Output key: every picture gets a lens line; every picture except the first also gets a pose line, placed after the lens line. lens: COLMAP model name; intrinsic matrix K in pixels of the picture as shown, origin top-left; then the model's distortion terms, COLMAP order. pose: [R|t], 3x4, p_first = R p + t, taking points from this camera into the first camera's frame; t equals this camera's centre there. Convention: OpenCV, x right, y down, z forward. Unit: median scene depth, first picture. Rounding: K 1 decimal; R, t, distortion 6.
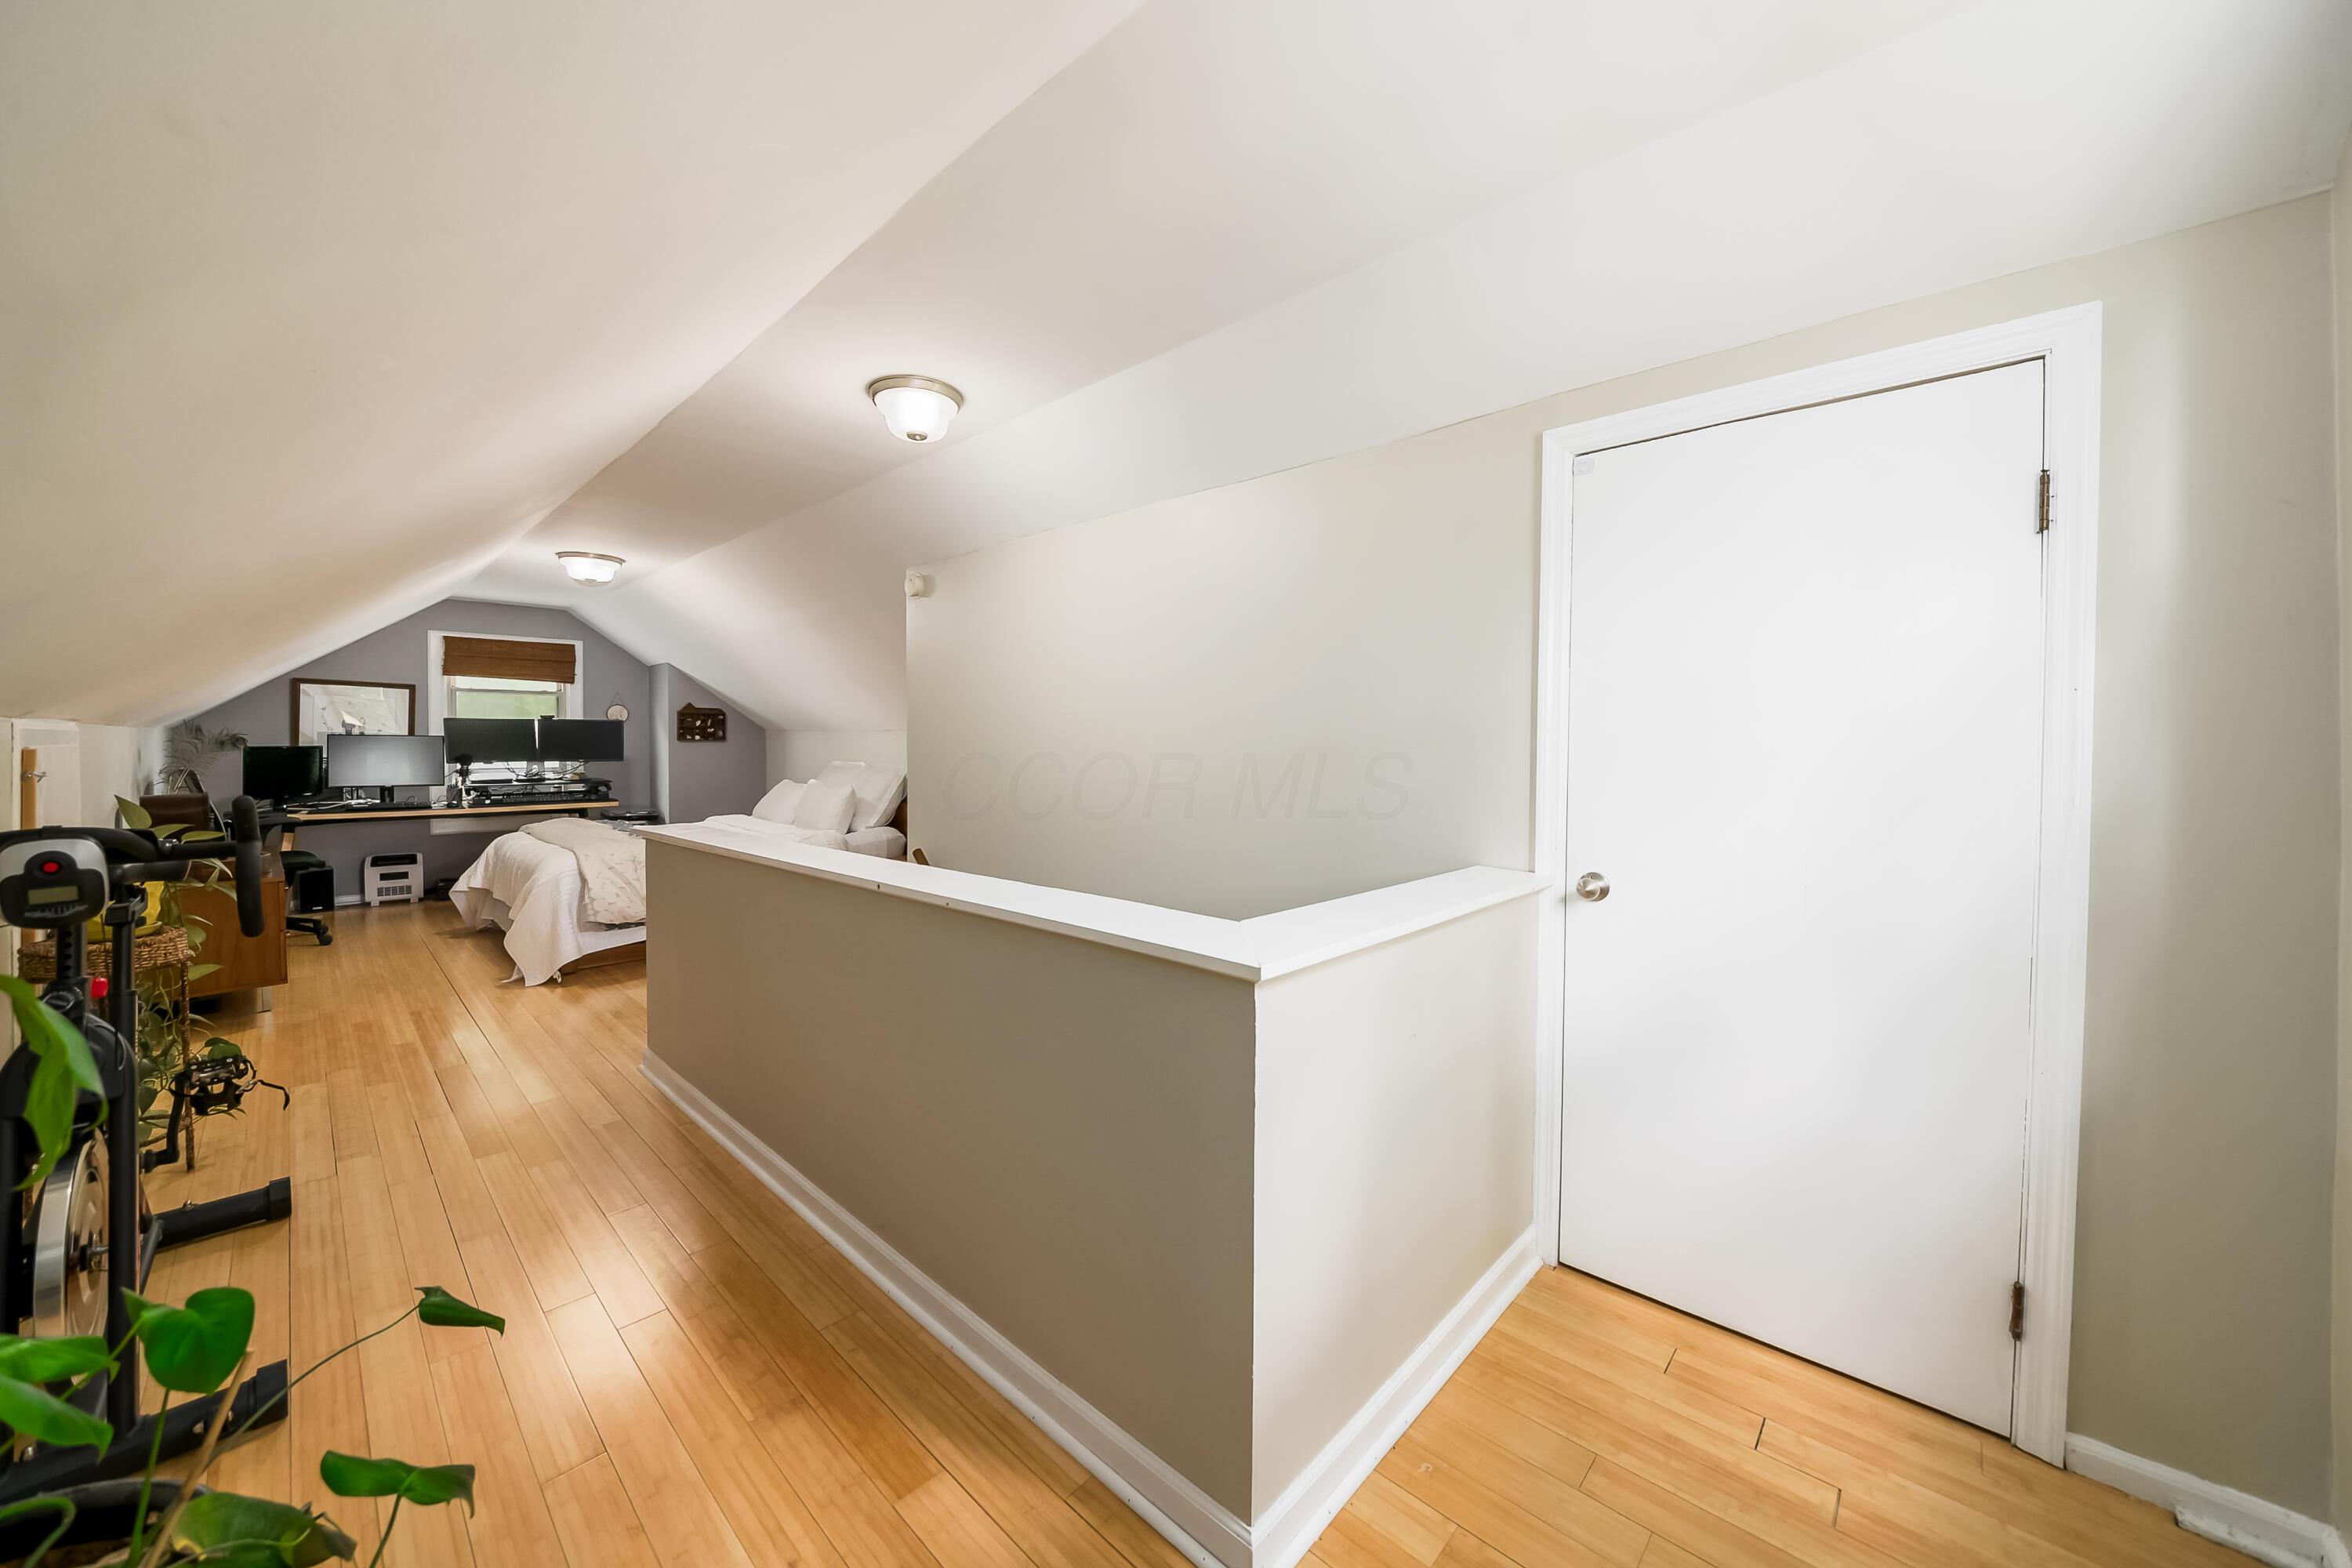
lens RADIAL K [[868.3, 0, 1169.8], [0, 868.3, 769.0], [0, 0, 1]] dist [-0.001705, -0.000187]
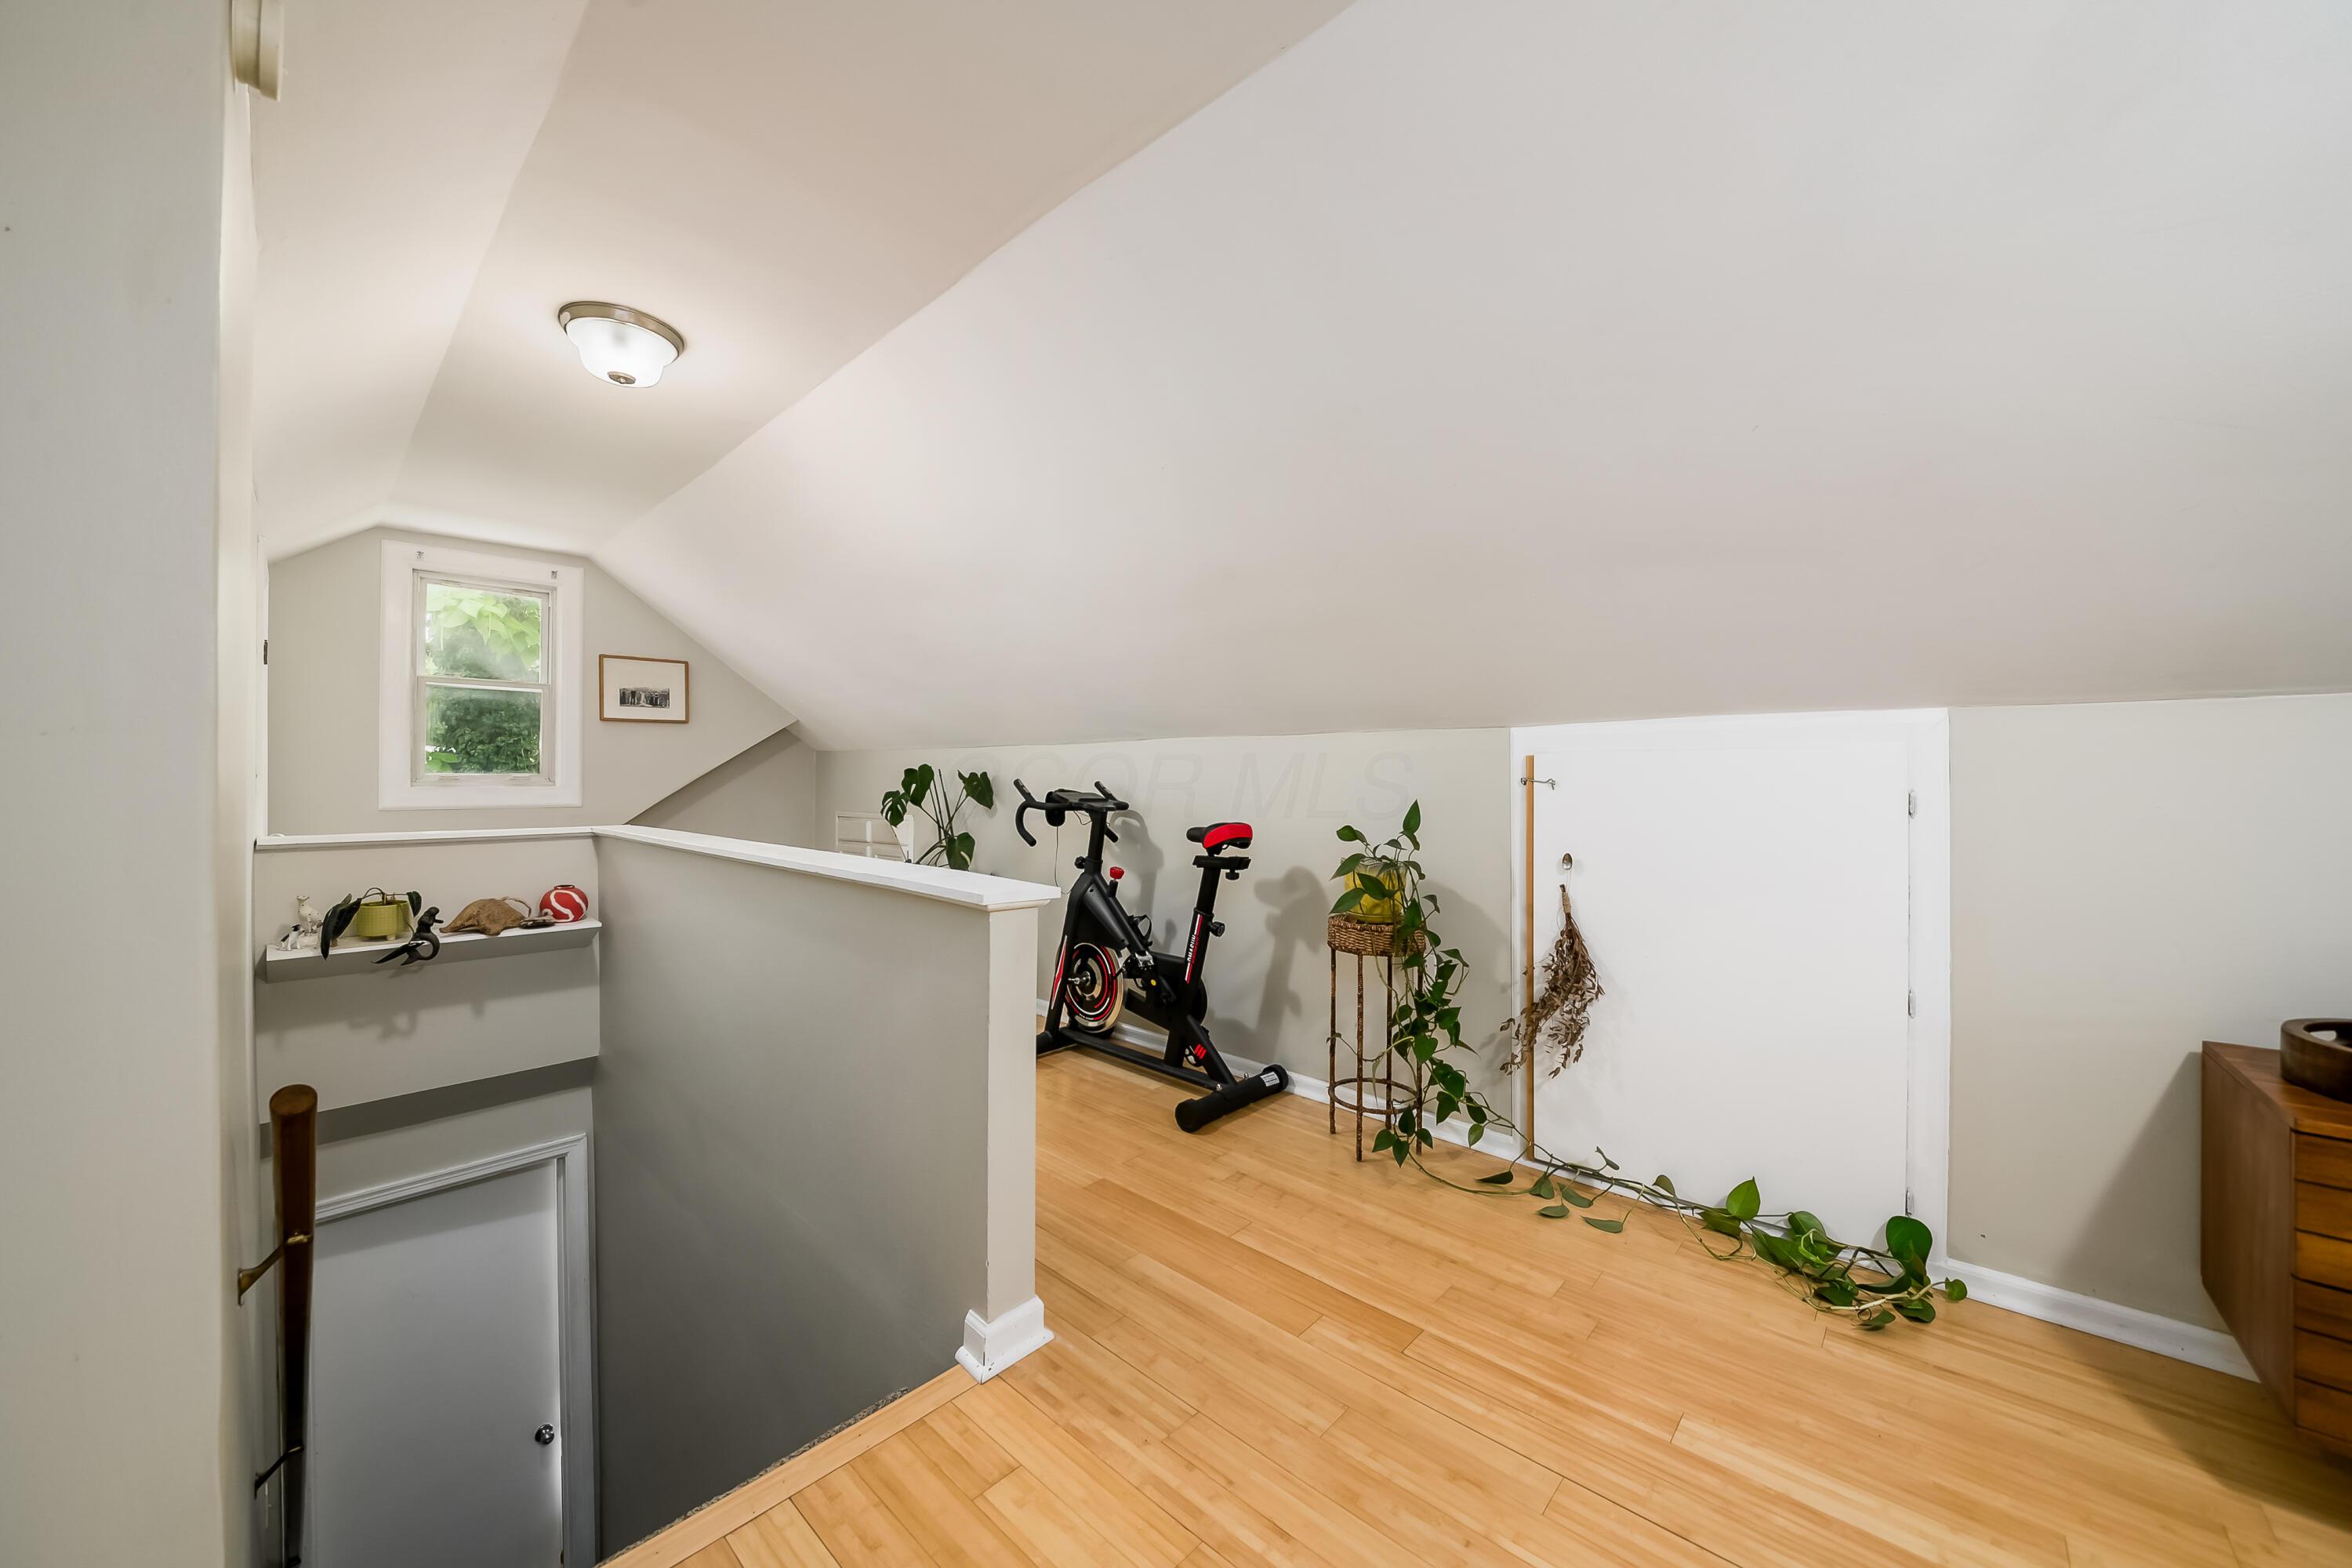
lens RADIAL K [[868.3, 0, 1169.8], [0, 868.3, 769.0], [0, 0, 1]] dist [-0.001705, -0.000187]
pose [[-0.999989, -0.000617, -0.004557, -0.345837], [-0.000737, 0.999655, 0.026259, -0.012154], [0.004539, 0.026262, -0.999645, 0.779957]]
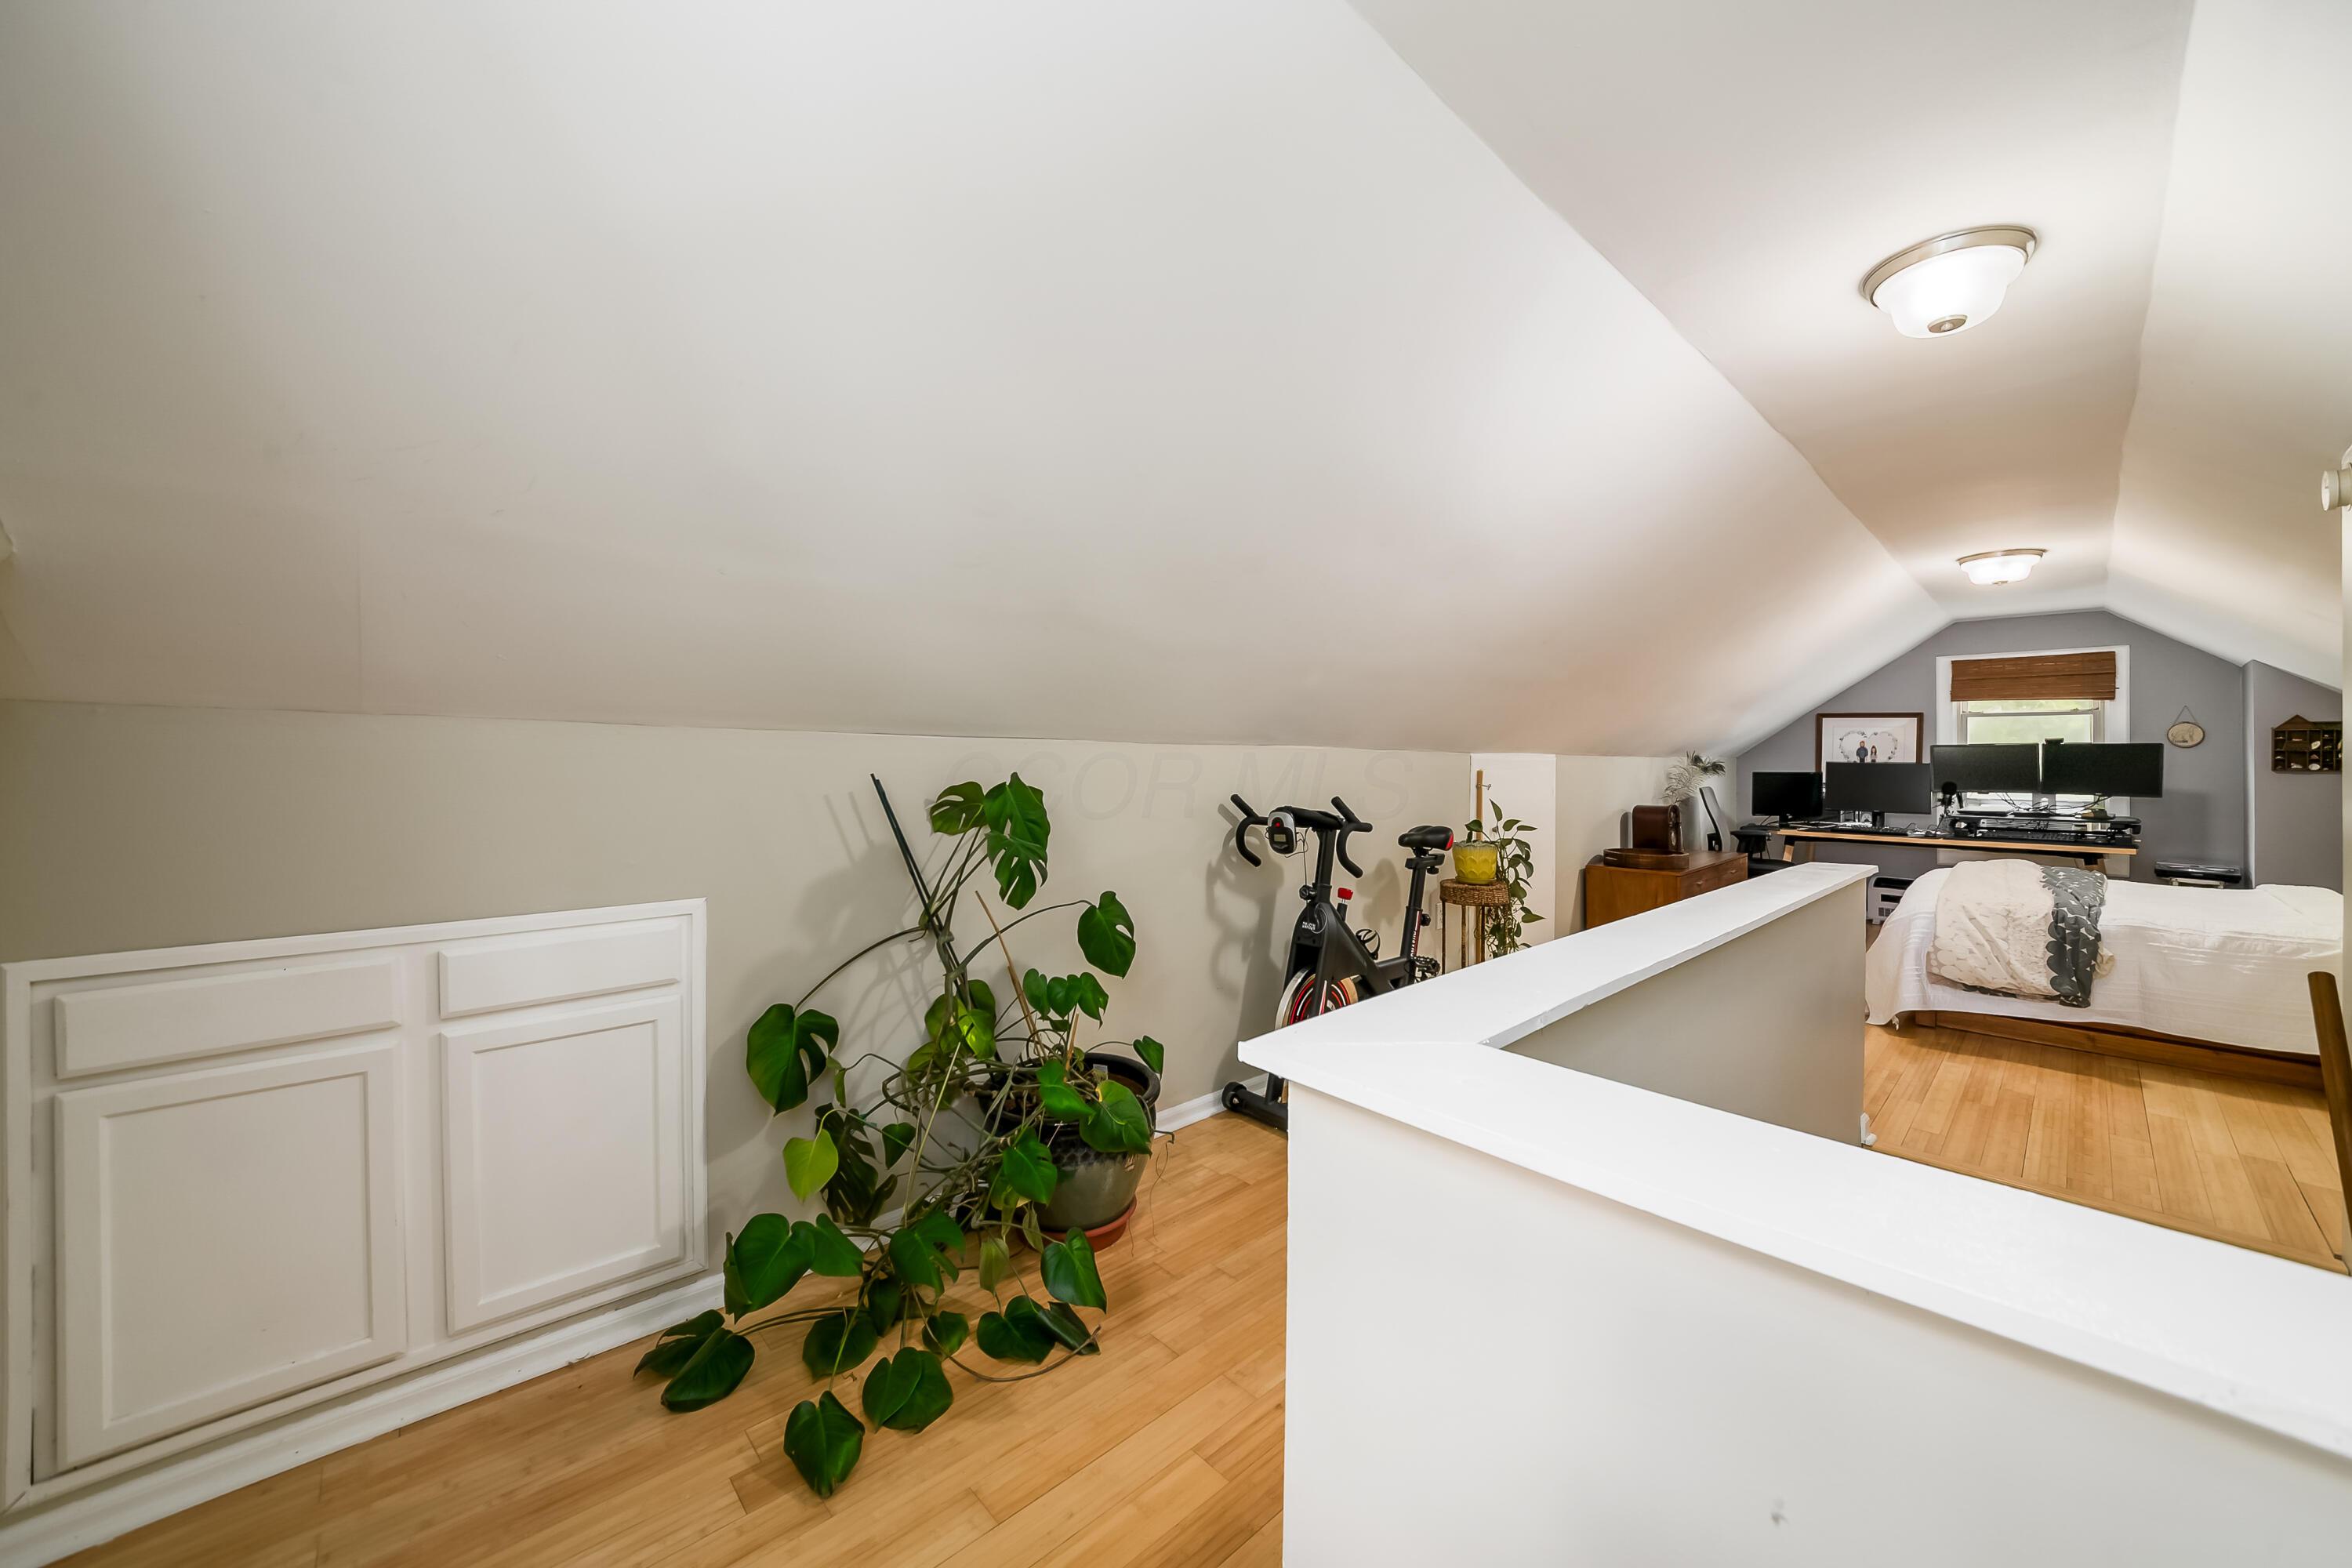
lens RADIAL K [[868.3, 0, 1169.8], [0, 868.3, 769.0], [0, 0, 1]] dist [-0.001705, -0.000187]
pose [[-0.049949, 0.006787, -0.998729, 0.173899], [-0.040383, 0.999145, 0.008809, -0.005774], [0.997935, 0.040771, -0.049632, 0.180406]]
